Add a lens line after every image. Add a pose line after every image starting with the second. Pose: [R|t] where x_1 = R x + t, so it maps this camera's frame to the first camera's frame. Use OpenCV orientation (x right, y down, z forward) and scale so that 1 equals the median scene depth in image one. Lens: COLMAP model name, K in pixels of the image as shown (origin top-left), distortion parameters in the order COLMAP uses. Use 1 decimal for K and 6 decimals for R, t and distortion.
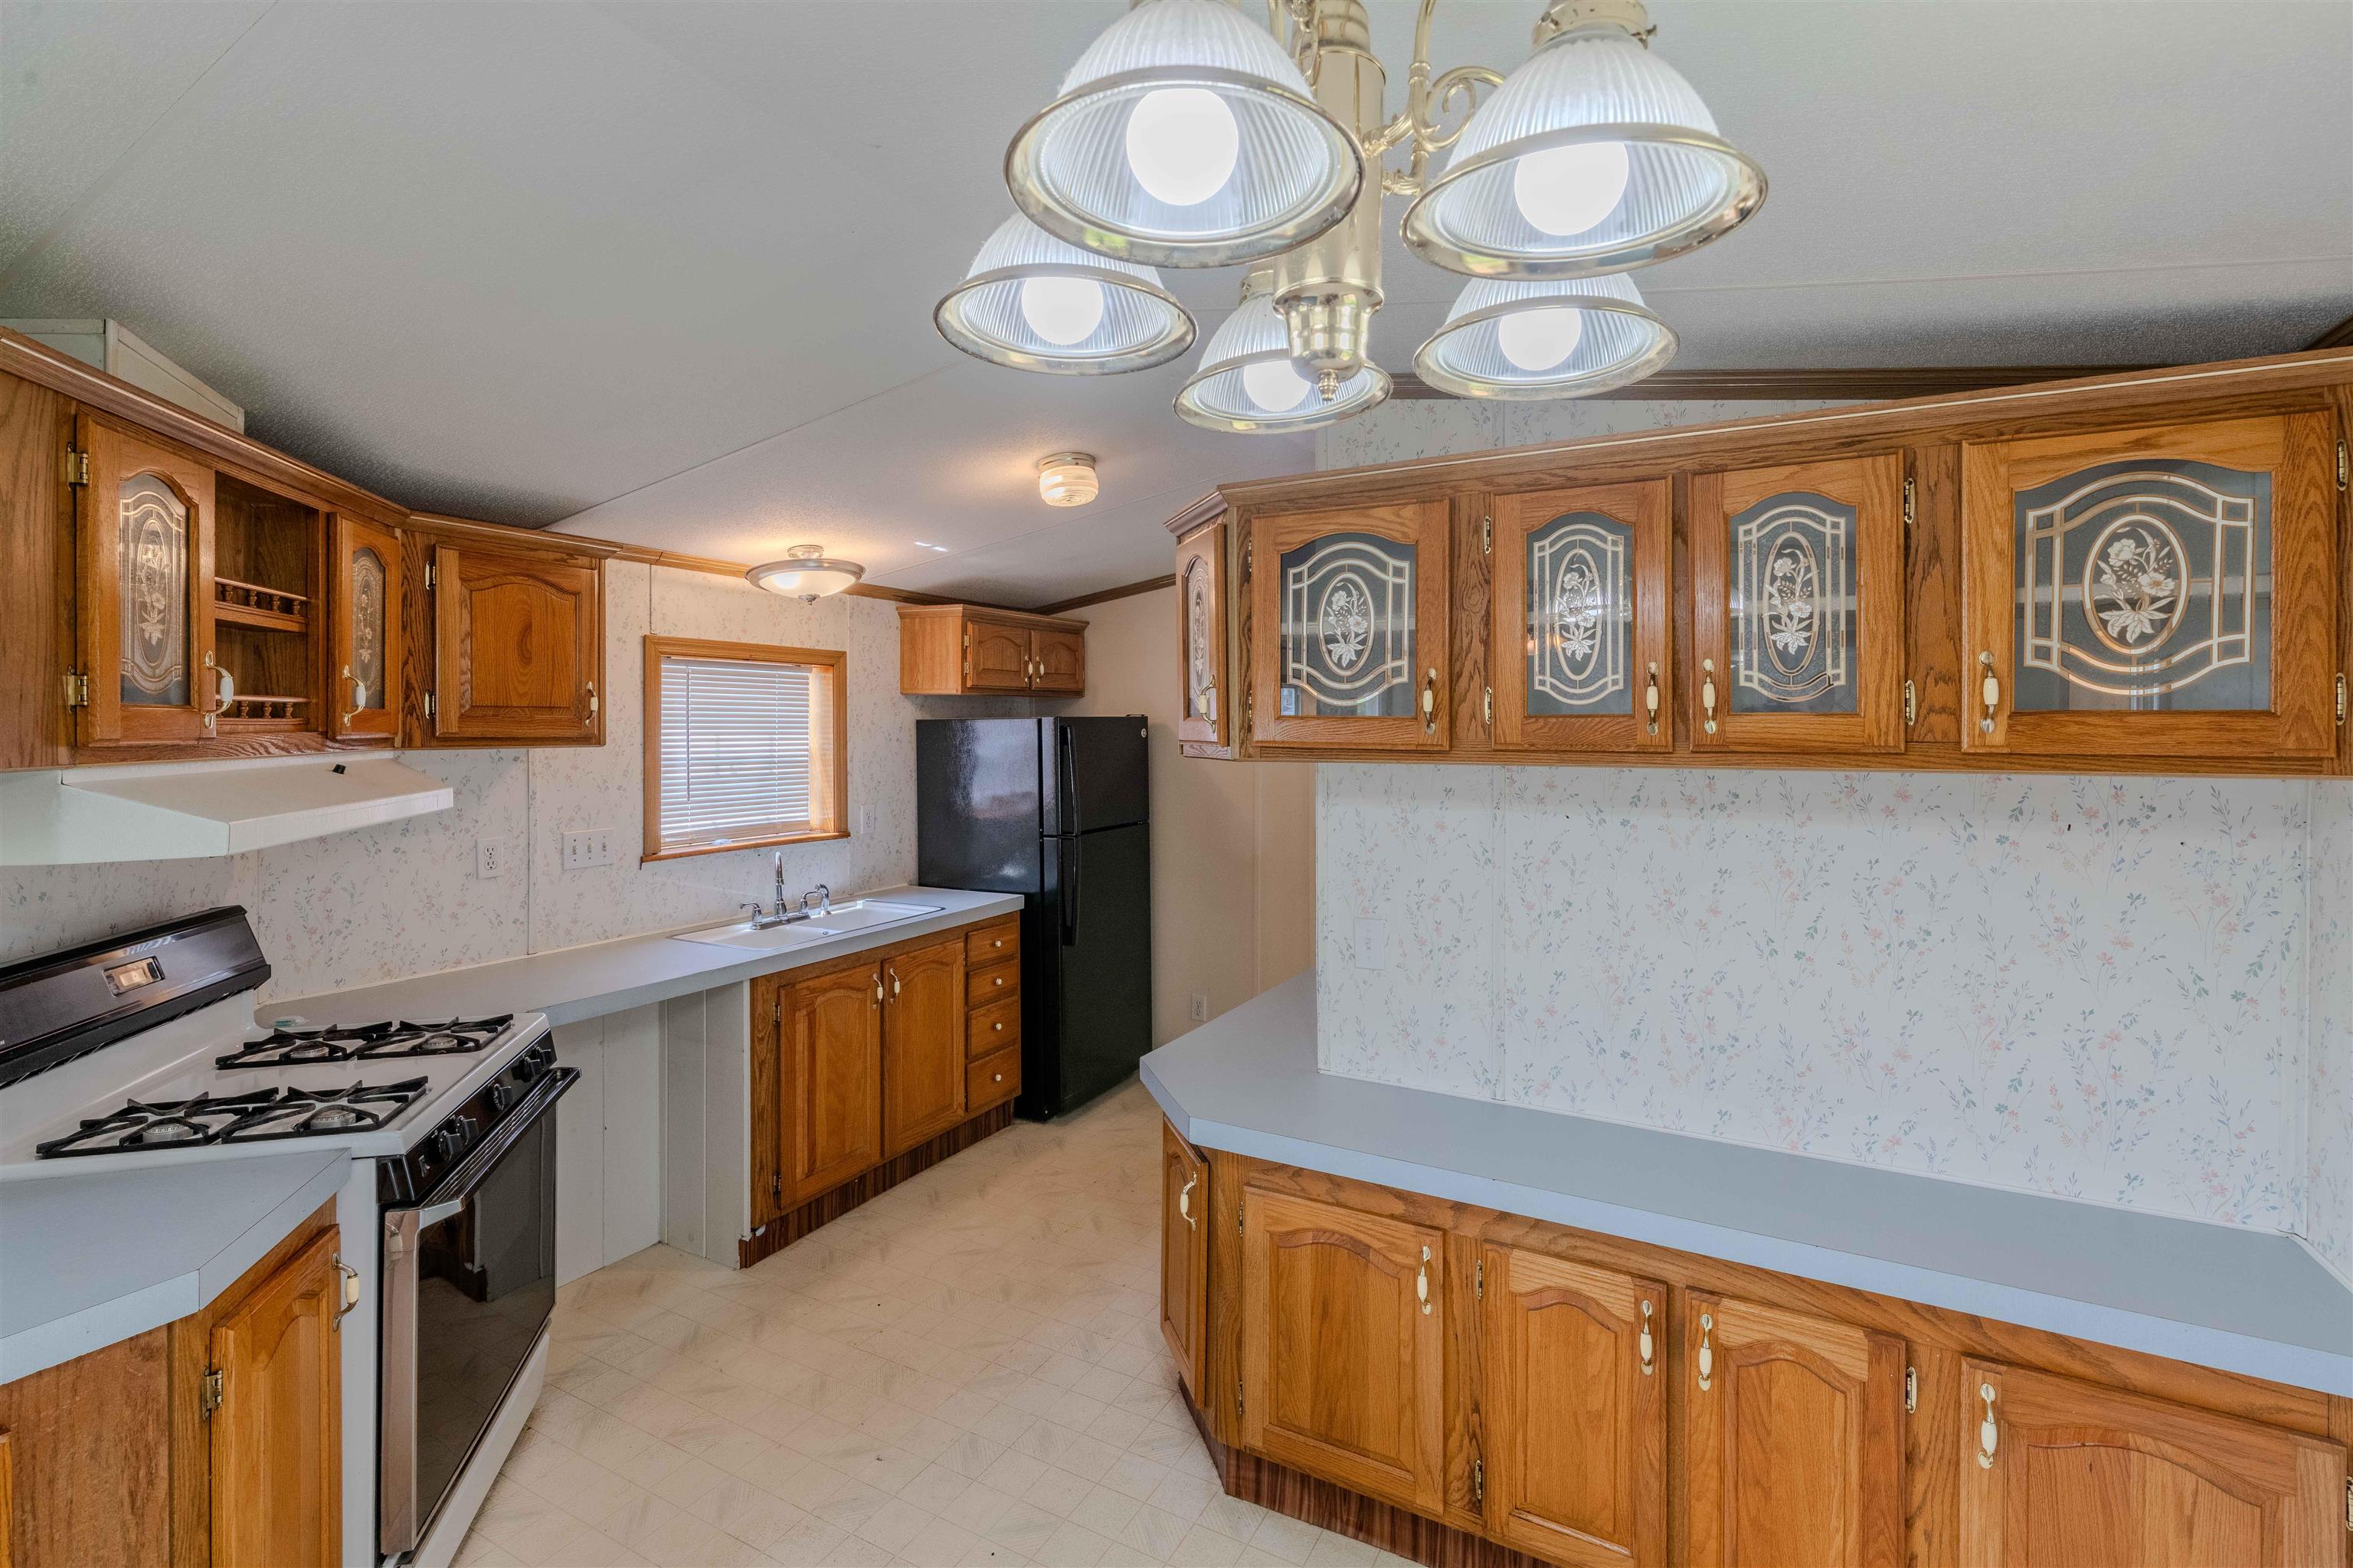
lens RADIAL K [[1028.4, 0, 1186.1], [0, 1028.4, 731.9], [0, 0, 1]] dist [-0.002013, 0.000486]
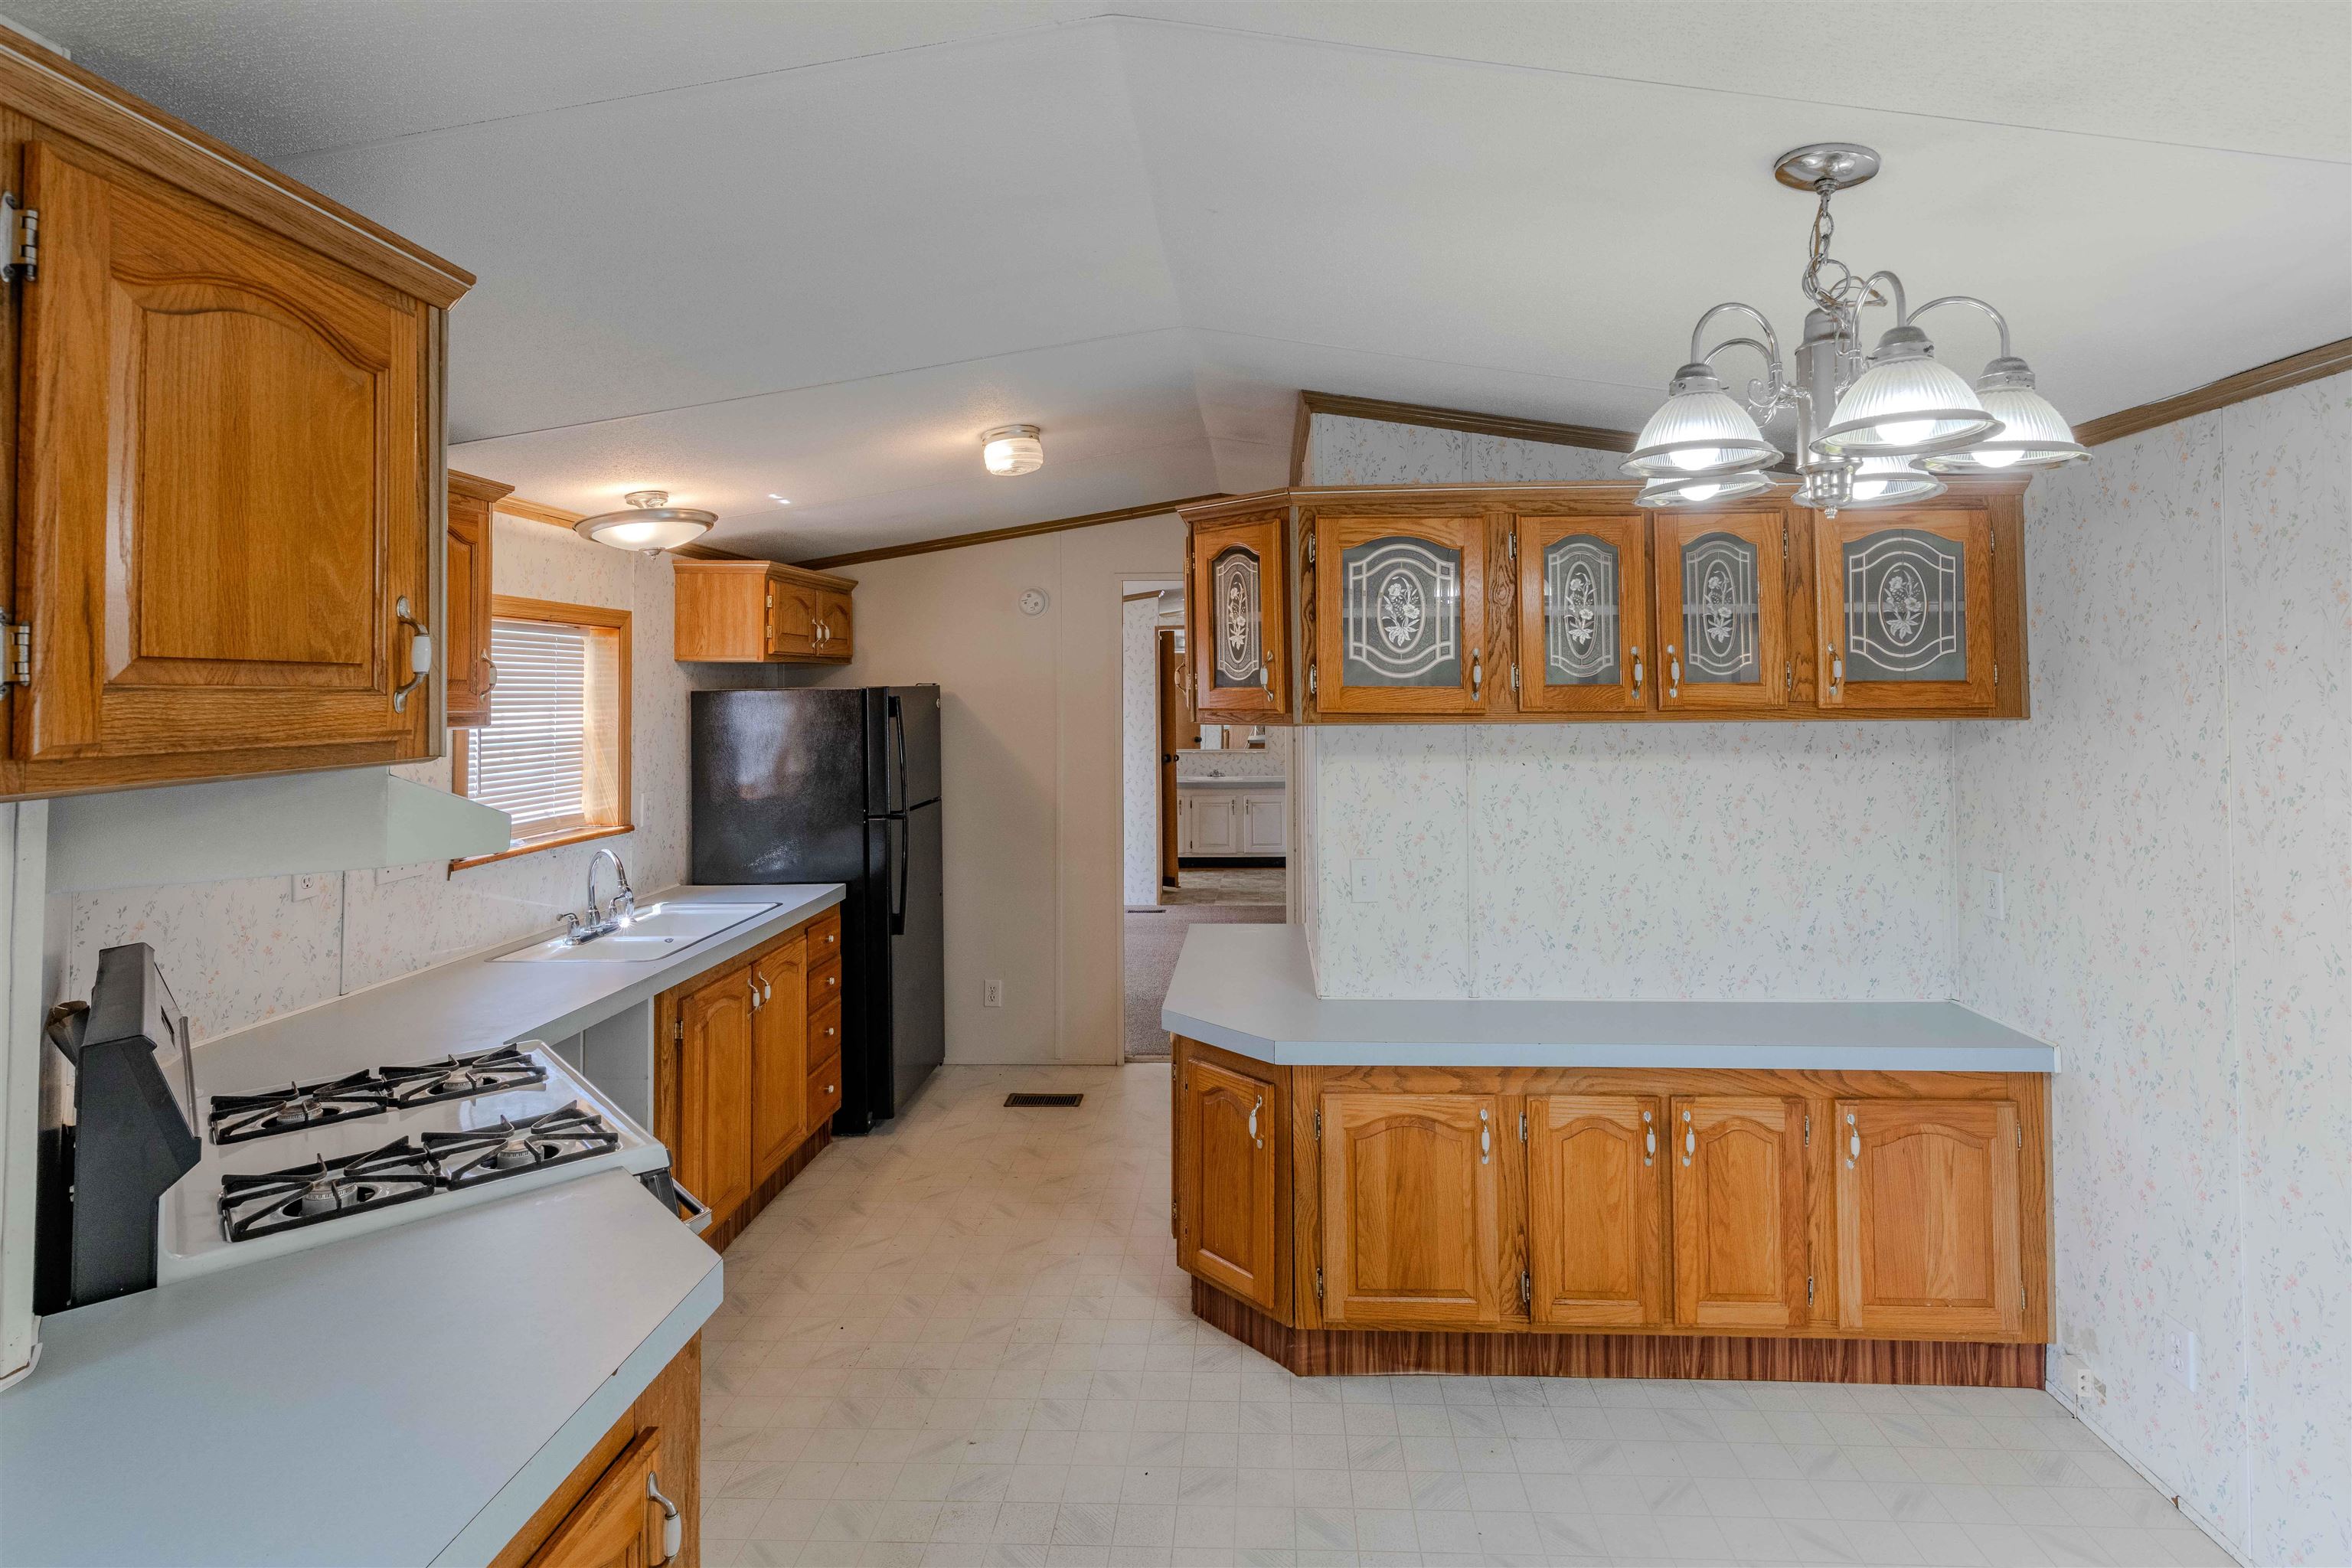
lens RADIAL K [[1168.1, 0, 1210.0], [0, 1168.1, 658.1], [0, 0, 1]] dist [-0.001232, 0.000044]
pose [[0.901571, 0.003511, 0.432617, -0.658050], [0.011417, 0.999426, -0.031904, -0.007451], [-0.432480, 0.033703, 0.901013, -0.151427]]
